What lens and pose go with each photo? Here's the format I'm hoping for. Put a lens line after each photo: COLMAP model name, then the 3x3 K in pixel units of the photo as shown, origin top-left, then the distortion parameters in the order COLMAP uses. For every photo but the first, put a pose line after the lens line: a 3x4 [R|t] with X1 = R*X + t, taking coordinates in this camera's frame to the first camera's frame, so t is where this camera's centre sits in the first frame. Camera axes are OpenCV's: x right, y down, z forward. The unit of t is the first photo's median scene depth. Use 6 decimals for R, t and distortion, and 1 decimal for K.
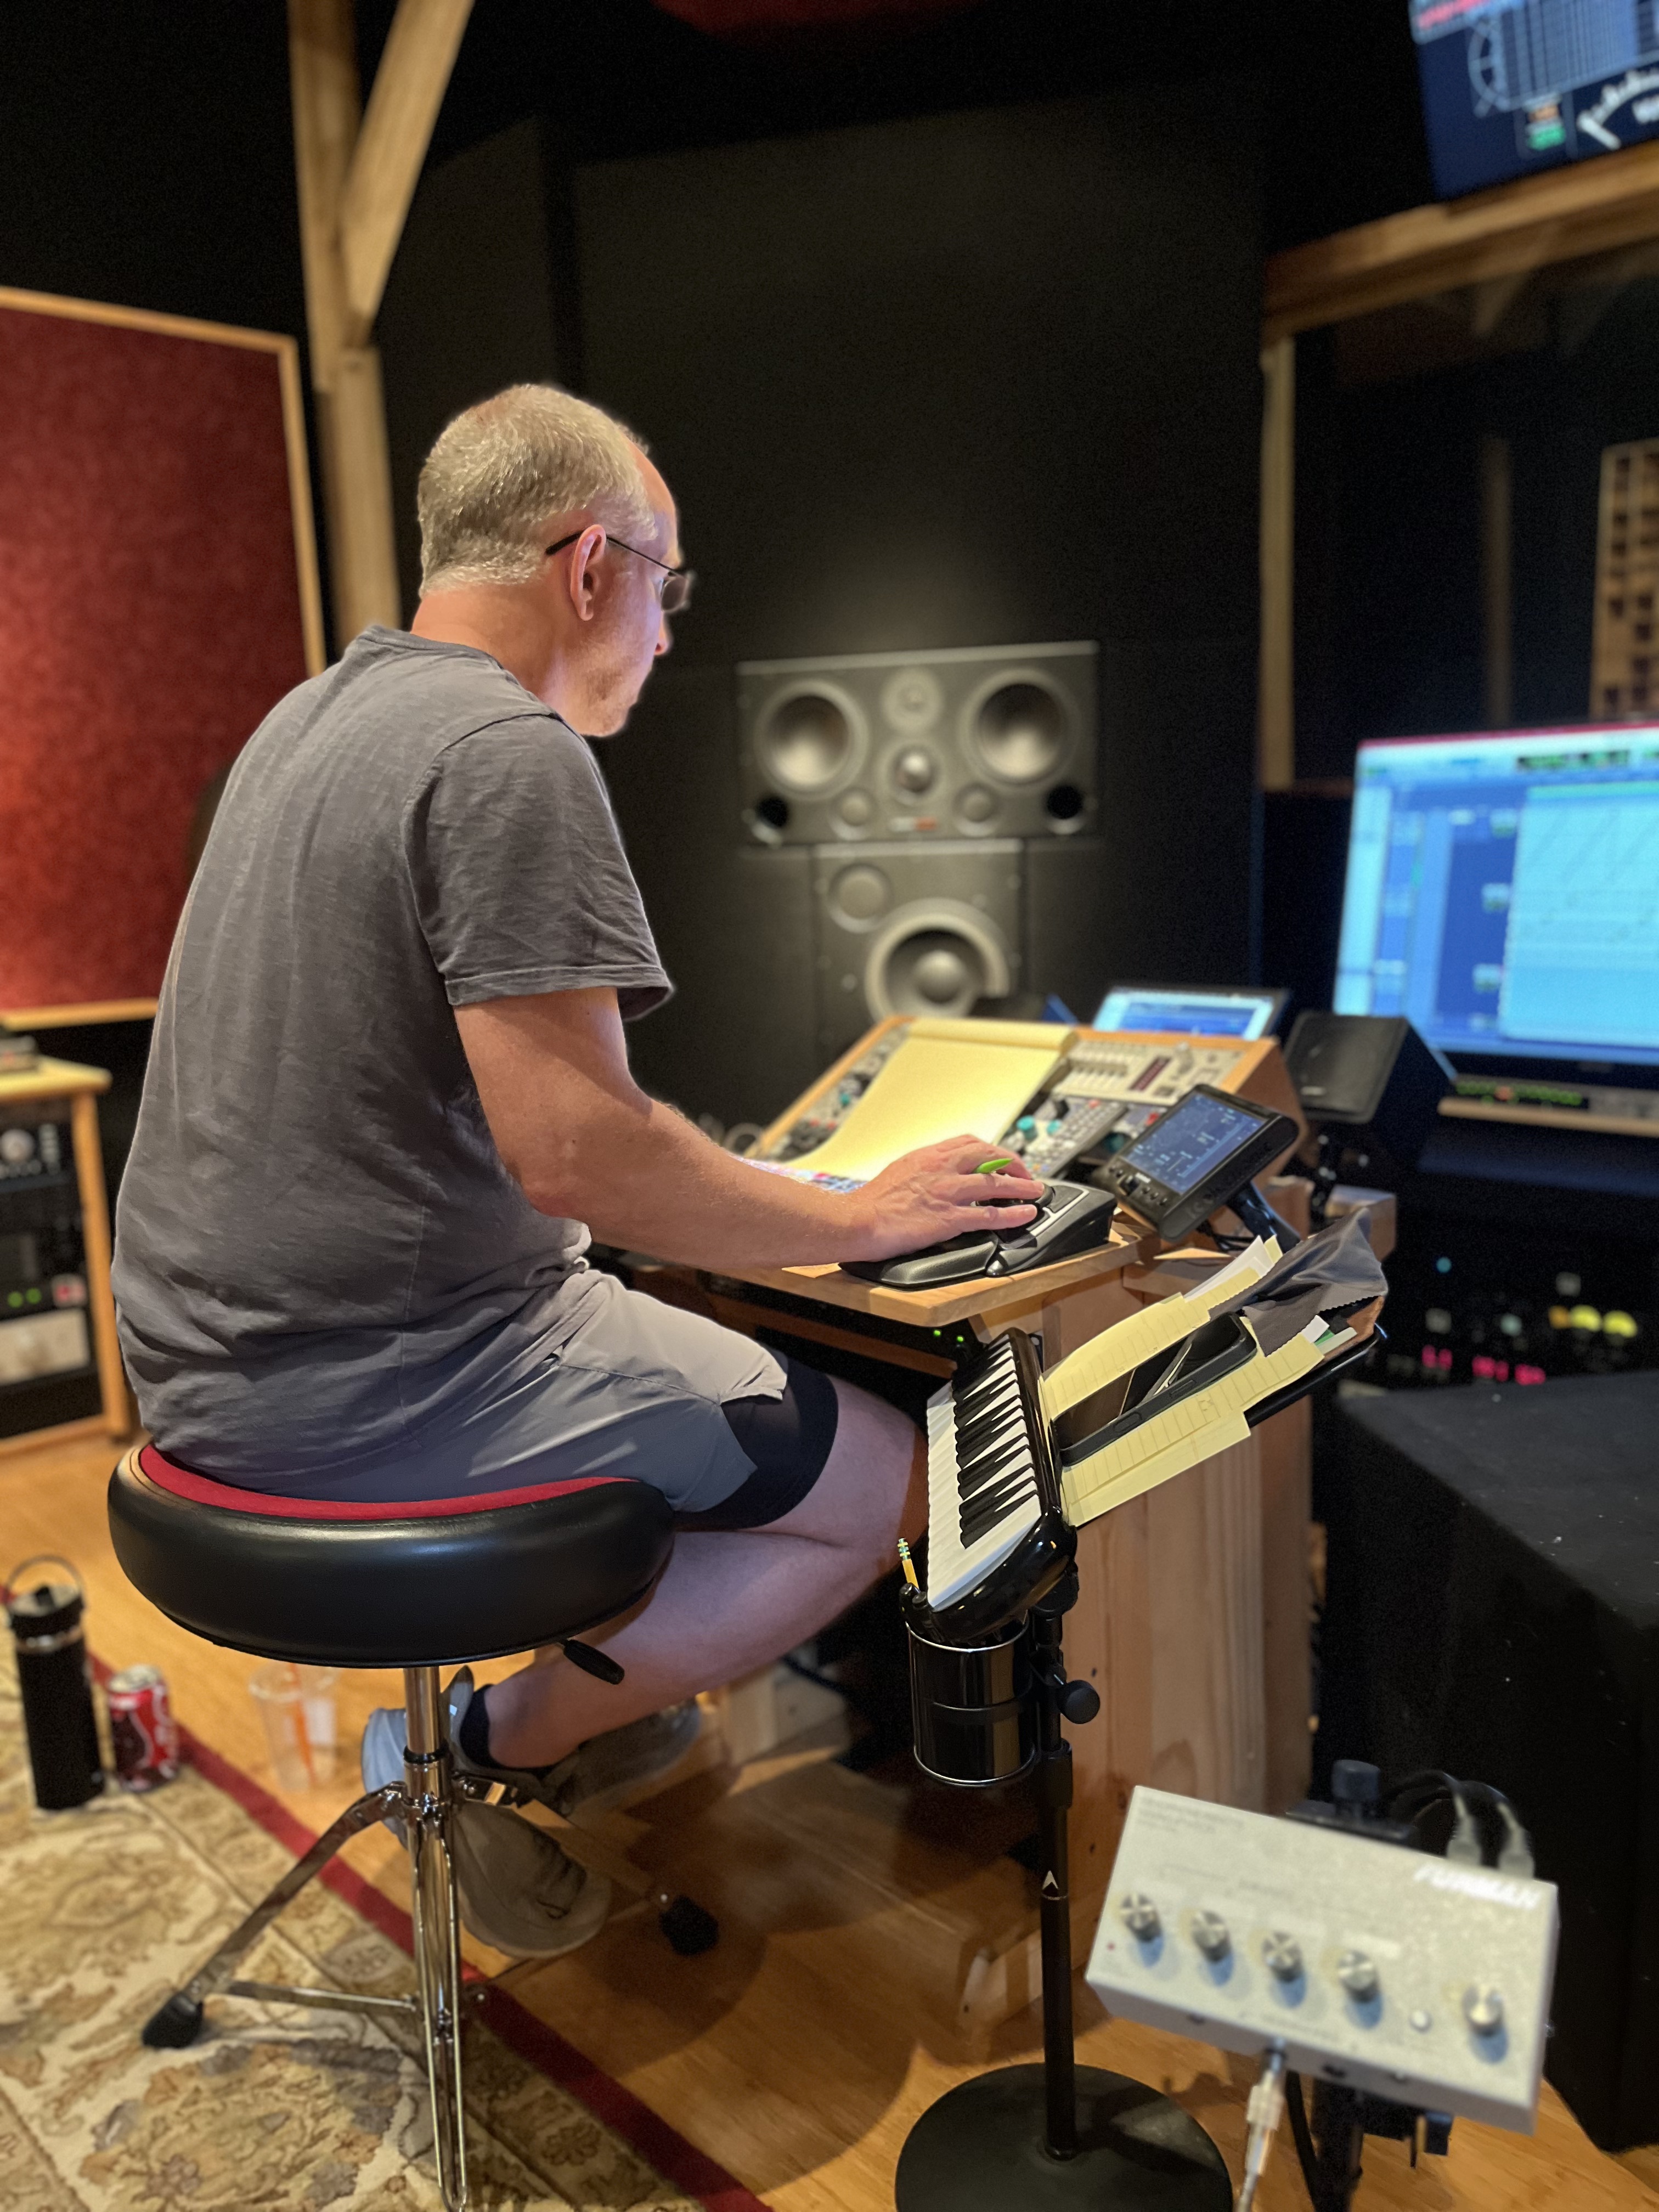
lens RADIAL K [[1679.3, 0, 833.3], [0, 1679.3, 1116.6], [0, 0, 1]] dist [0.068548, -0.102150]
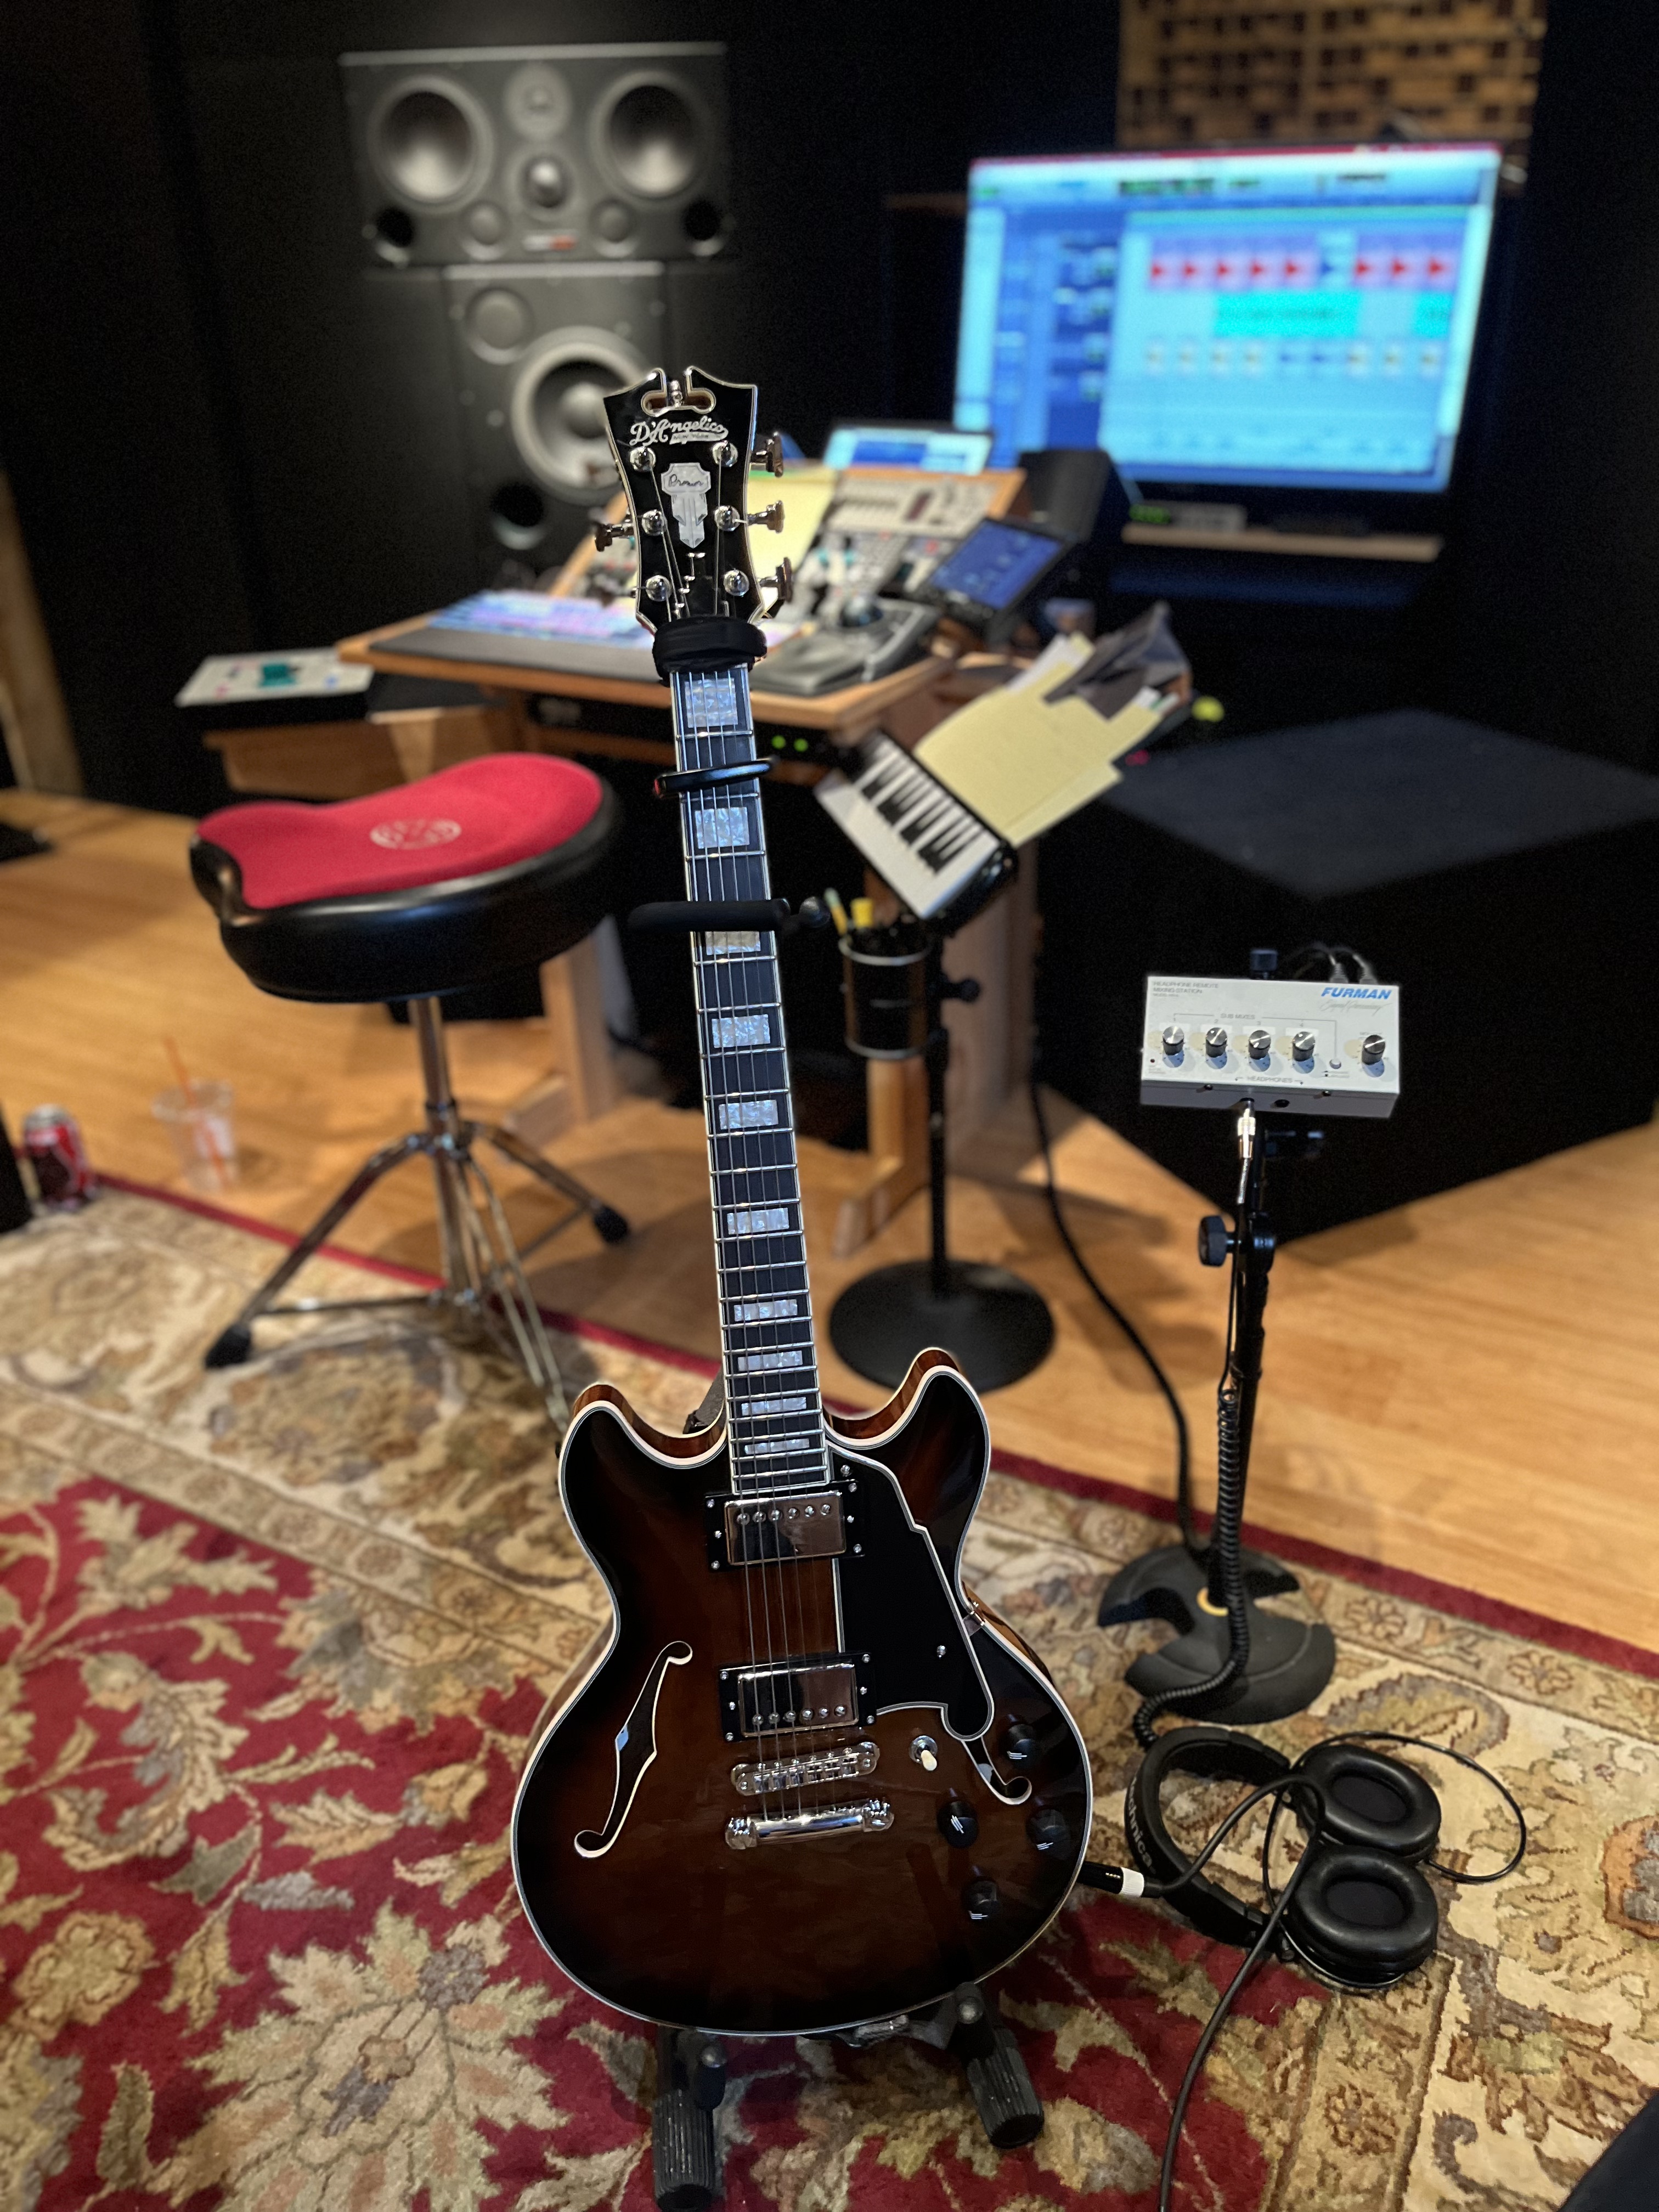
lens RADIAL K [[1679.3, 0, 833.3], [0, 1679.3, 1116.6], [0, 0, 1]] dist [0.068548, -0.102150]
pose [[0.953217, -0.135133, 0.270402, -0.136702], [0.043439, 0.946467, 0.319864, -0.001538], [-0.299151, -0.293154, 0.908058, -0.100901]]
